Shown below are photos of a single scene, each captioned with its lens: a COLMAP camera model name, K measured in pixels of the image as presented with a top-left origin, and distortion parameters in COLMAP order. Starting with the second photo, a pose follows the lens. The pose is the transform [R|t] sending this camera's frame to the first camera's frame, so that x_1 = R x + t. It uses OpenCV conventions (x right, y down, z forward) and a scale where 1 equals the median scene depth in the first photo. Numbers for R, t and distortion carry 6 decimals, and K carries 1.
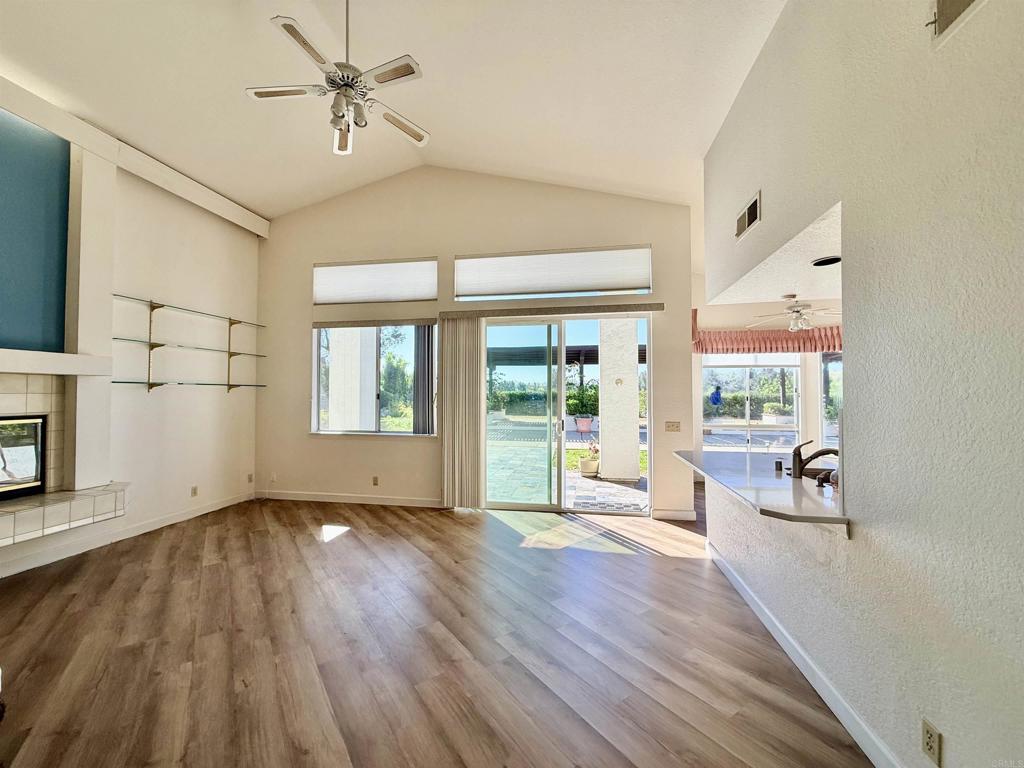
lens RADIAL K [[408.0, 0, 509.5], [0, 408.0, 385.5], [0, 0, 1]] dist [0.000641, -0.000053]
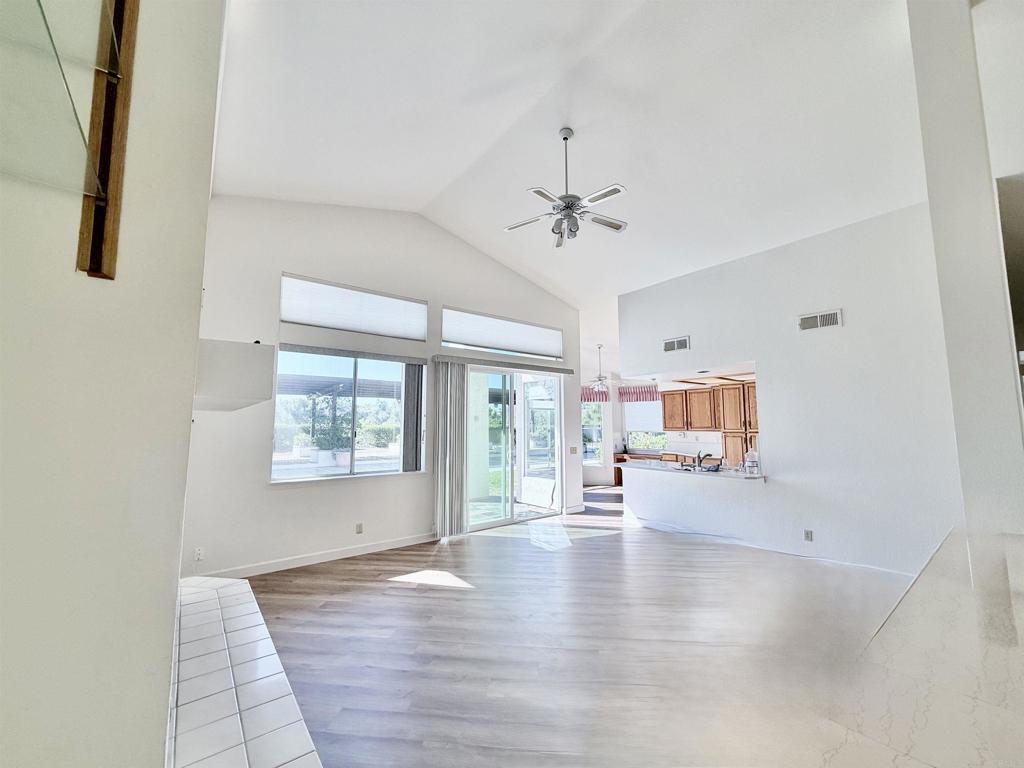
lens RADIAL K [[408.0, 0, 509.5], [0, 408.0, 385.5], [0, 0, 1]] dist [0.000641, -0.000053]
pose [[0.665505, 0.069577, 0.743143, -0.853177], [-0.012603, 0.996551, -0.082016, -0.012585], [-0.746287, 0.045216, 0.664087, 0.147829]]
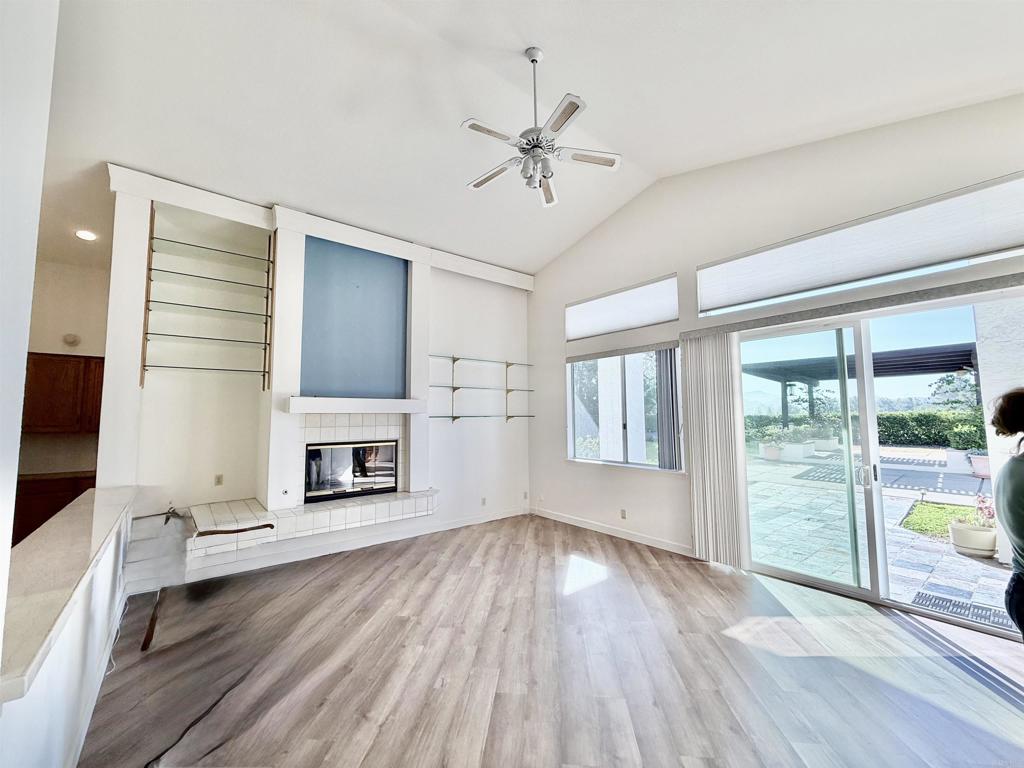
lens RADIAL K [[408.0, 0, 509.5], [0, 408.0, 385.5], [0, 0, 1]] dist [0.000641, -0.000053]
pose [[0.754370, -0.056935, -0.653976, 0.126920], [0.022415, 0.997885, -0.061019, -0.019211], [0.656067, 0.031372, 0.754051, 0.086249]]
